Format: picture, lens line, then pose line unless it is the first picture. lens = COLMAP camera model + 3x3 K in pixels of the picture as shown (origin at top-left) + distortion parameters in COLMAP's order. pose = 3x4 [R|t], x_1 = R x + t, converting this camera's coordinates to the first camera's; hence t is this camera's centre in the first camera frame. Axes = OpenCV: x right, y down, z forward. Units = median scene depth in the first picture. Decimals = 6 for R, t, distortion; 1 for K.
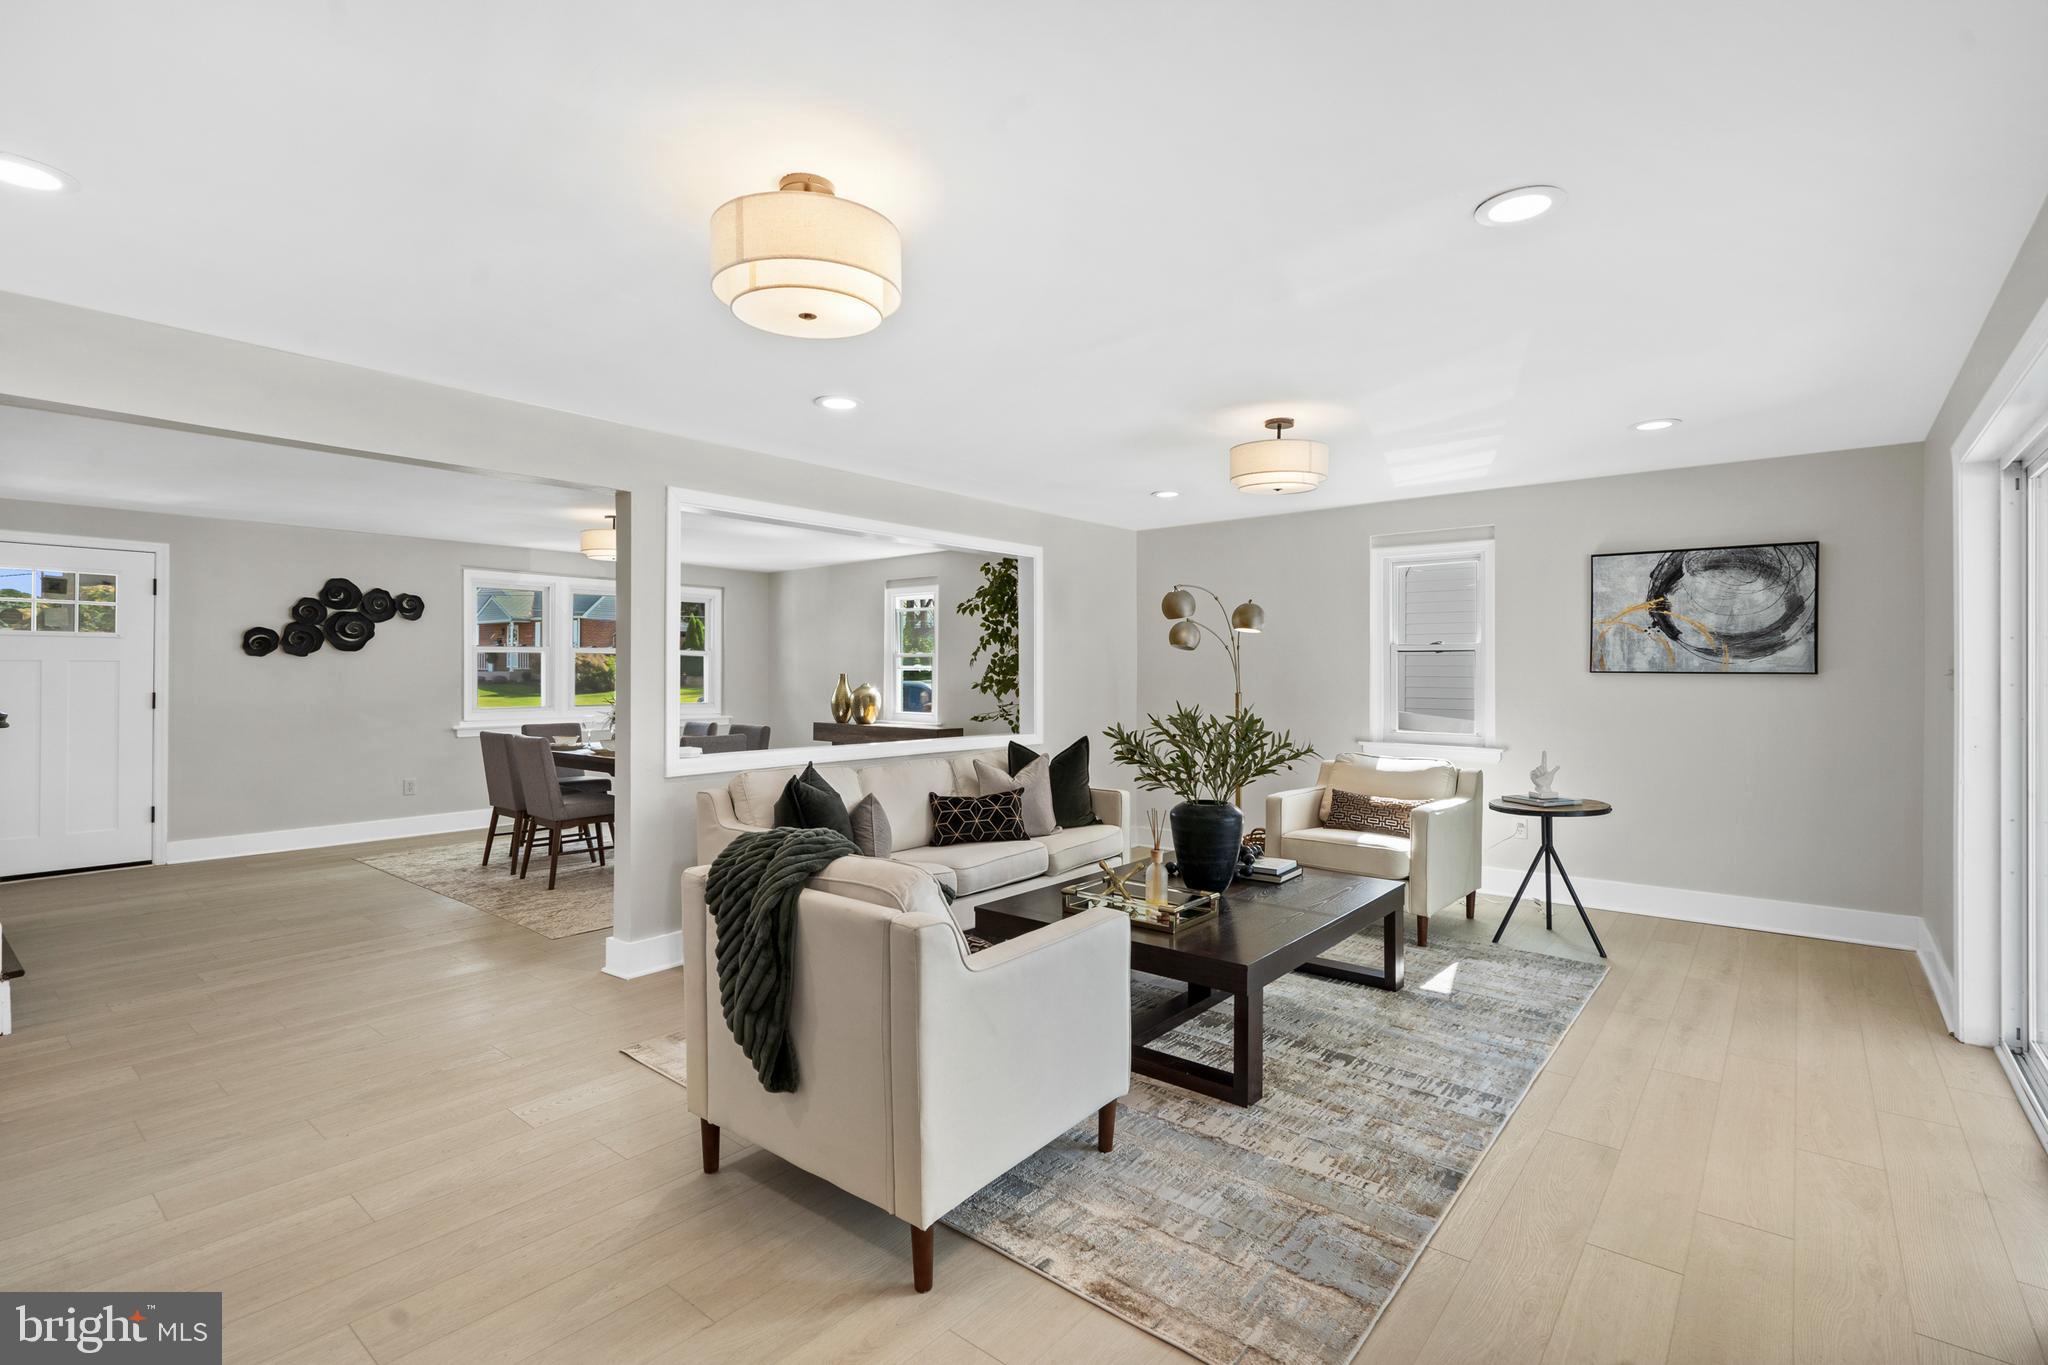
lens RADIAL K [[952.5, 0, 1024.1], [0, 952.5, 664.5], [0, 0, 1]] dist [-0.000021, 0.000026]
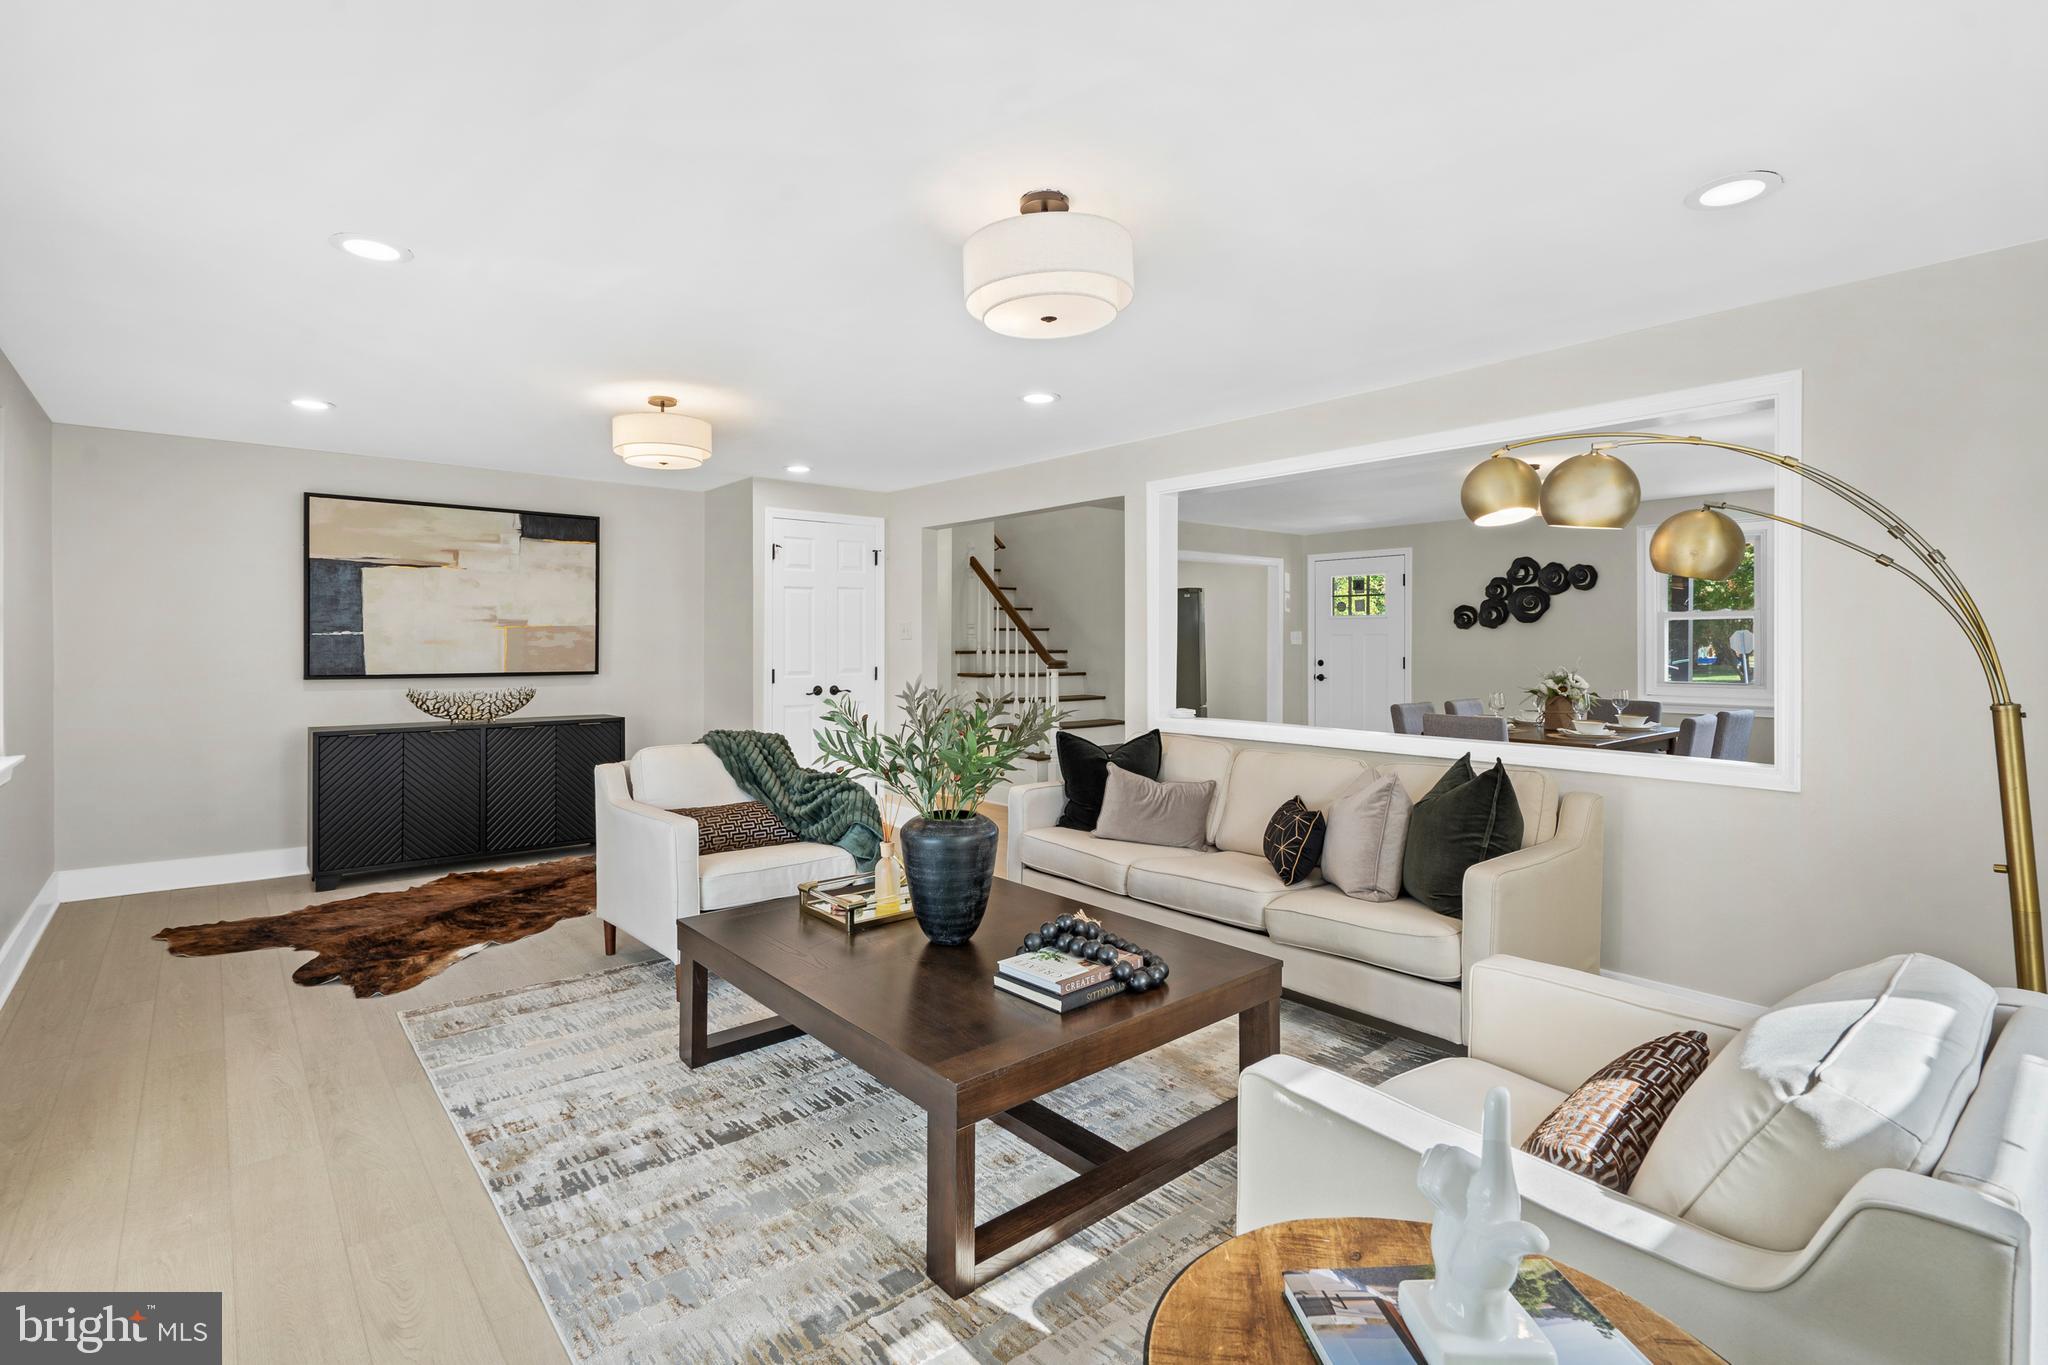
lens RADIAL K [[952.5, 0, 1024.1], [0, 952.5, 664.5], [0, 0, 1]] dist [-0.000021, 0.000026]
pose [[-0.178370, 0.022660, -0.983703, 0.489643], [0.009416, 0.999728, 0.021321, 0.005293], [0.983919, -0.005460, -0.178534, 0.642359]]
